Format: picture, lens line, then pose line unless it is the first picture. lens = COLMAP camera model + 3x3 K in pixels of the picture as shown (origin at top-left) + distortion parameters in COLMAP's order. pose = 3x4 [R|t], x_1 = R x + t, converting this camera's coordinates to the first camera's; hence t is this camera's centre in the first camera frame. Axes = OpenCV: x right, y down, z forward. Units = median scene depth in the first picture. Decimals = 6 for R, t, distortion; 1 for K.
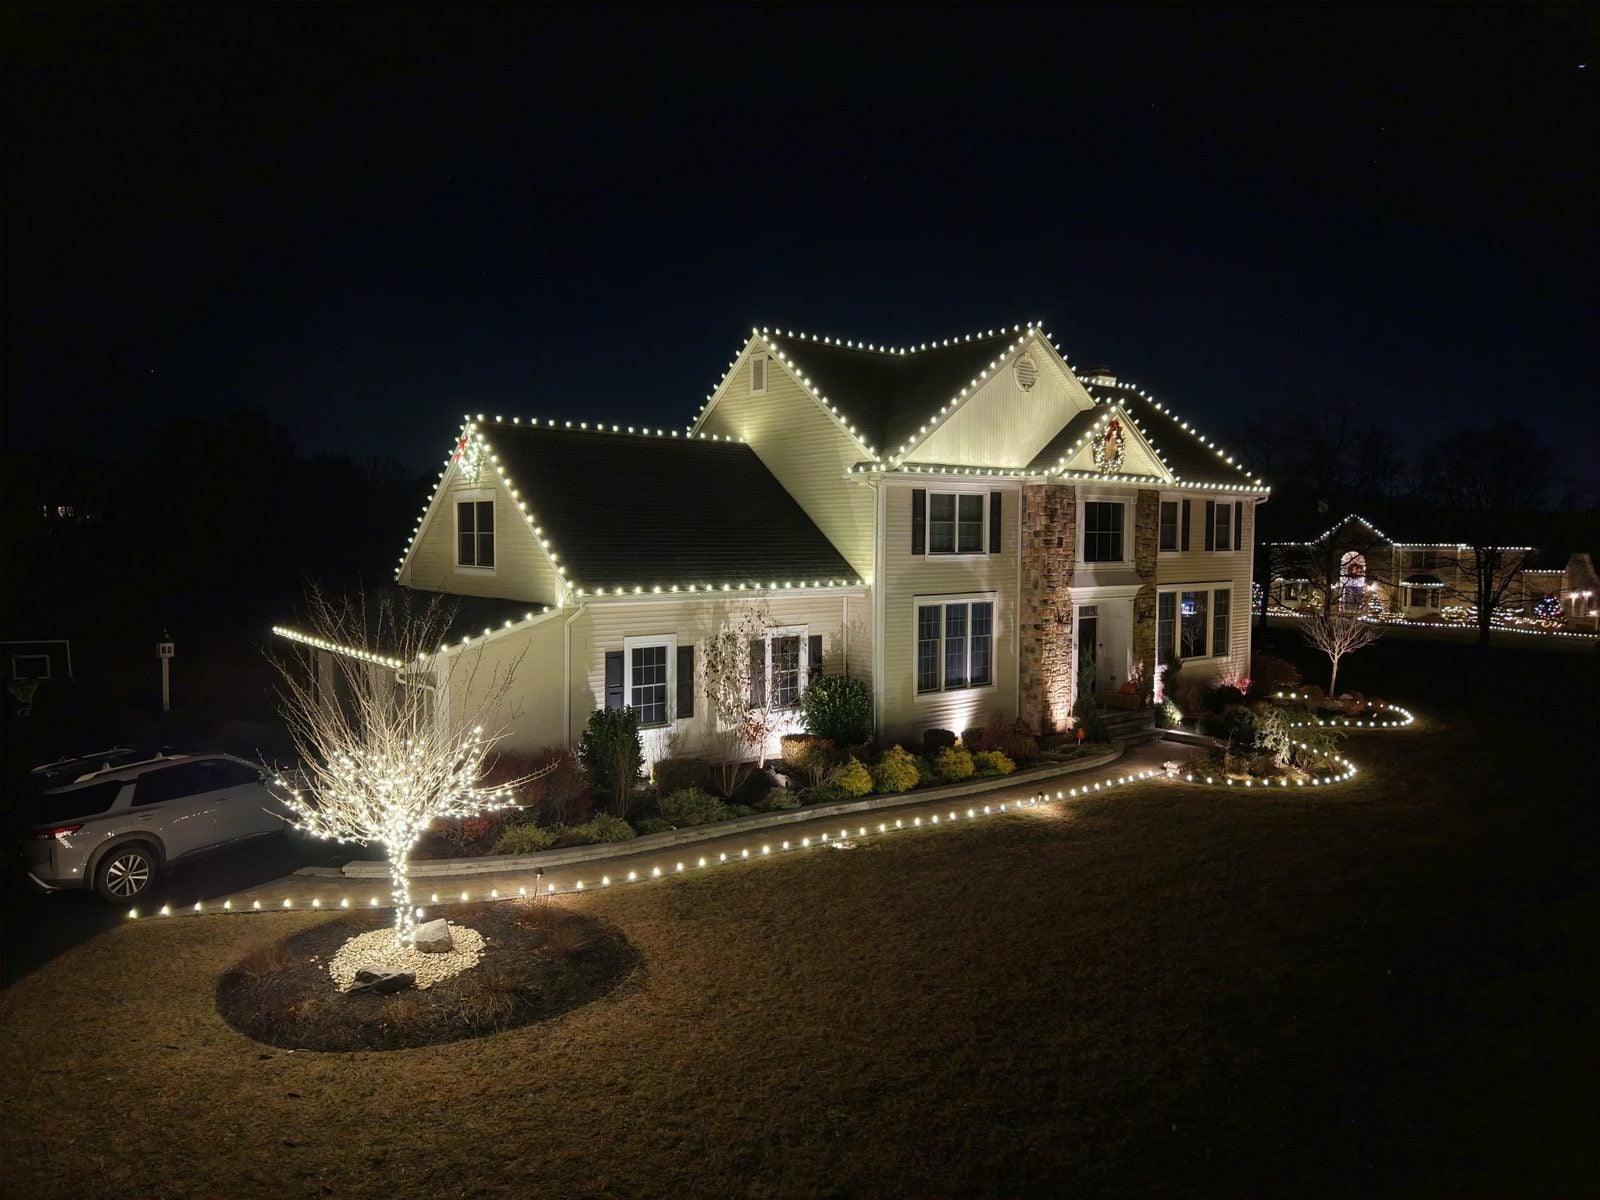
lens RADIAL K [[1093.6, 0, 800.0], [0, 1093.6, 600.0], [0, 0, 1]] dist [0.163228, -0.279542]
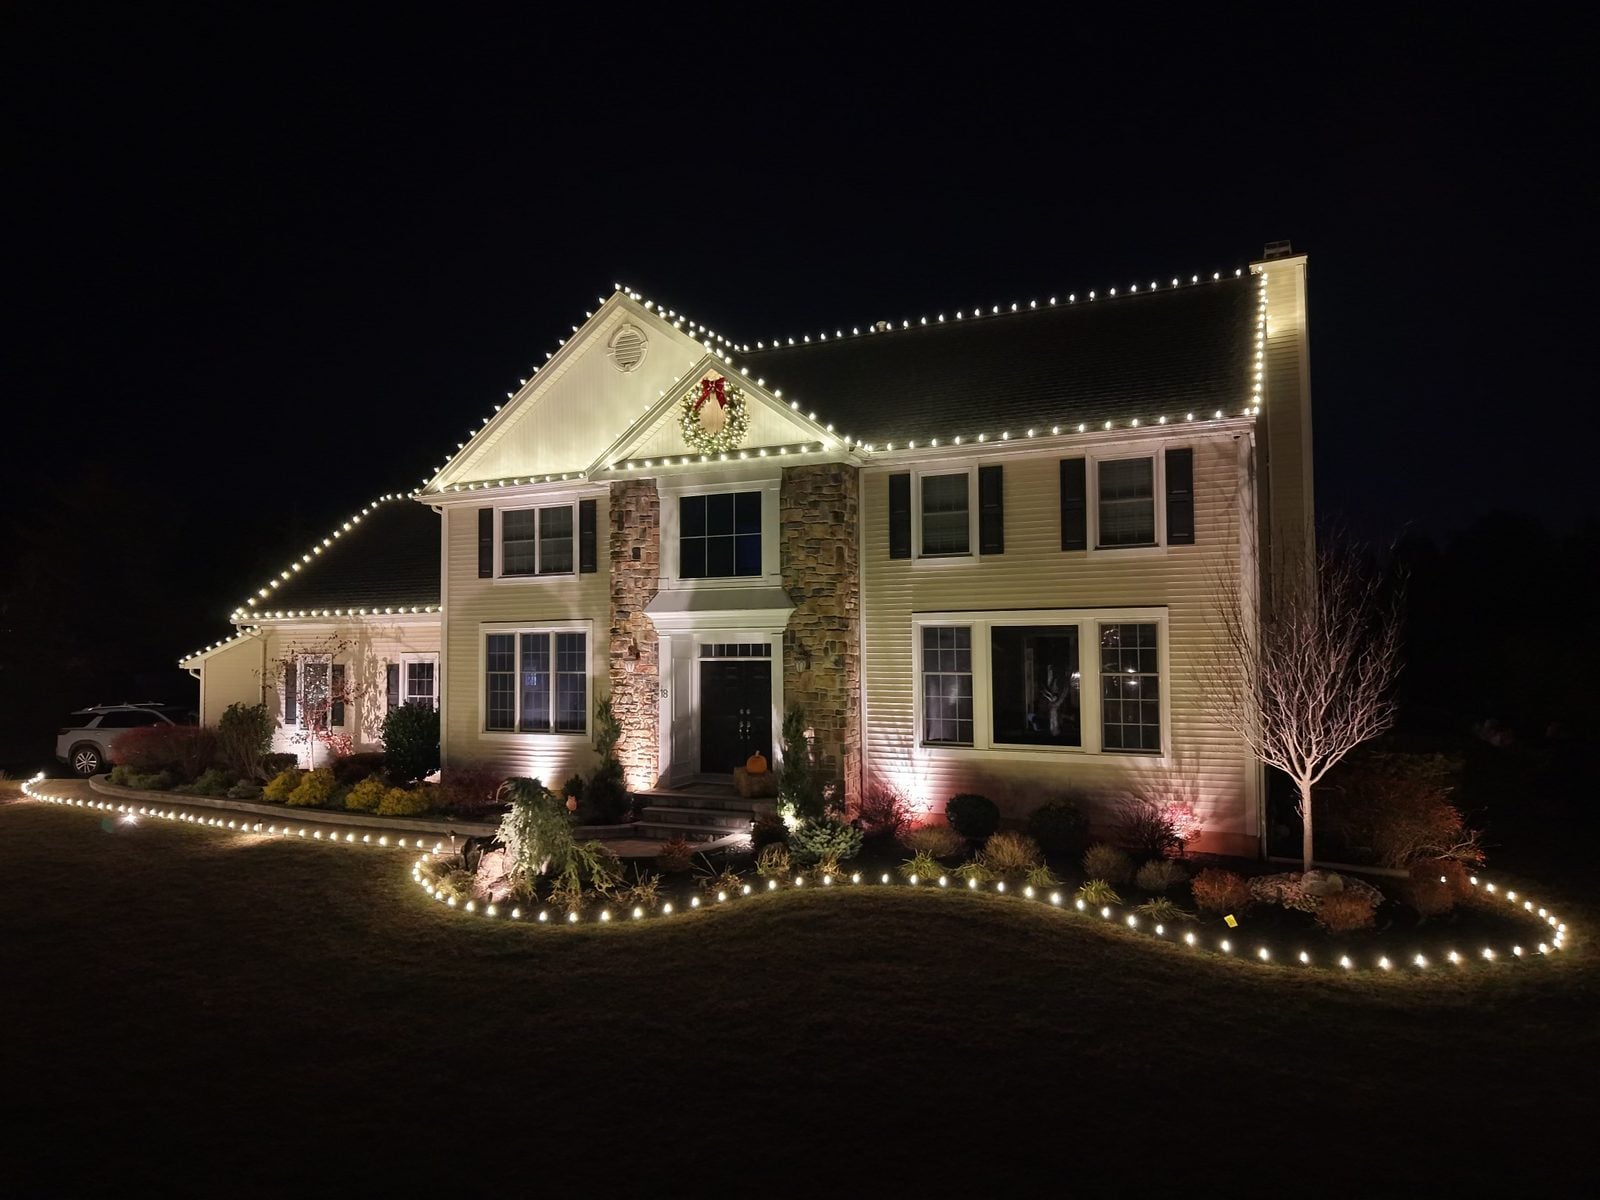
lens RADIAL K [[1093.6, 0, 800.0], [0, 1093.6, 600.0], [0, 0, 1]] dist [0.163228, -0.279542]
pose [[0.386050, -0.042550, -0.921496, 1.014618], [-0.040843, 0.997168, -0.063155, 0.023768], [0.921573, 0.062017, 0.383219, 0.844161]]
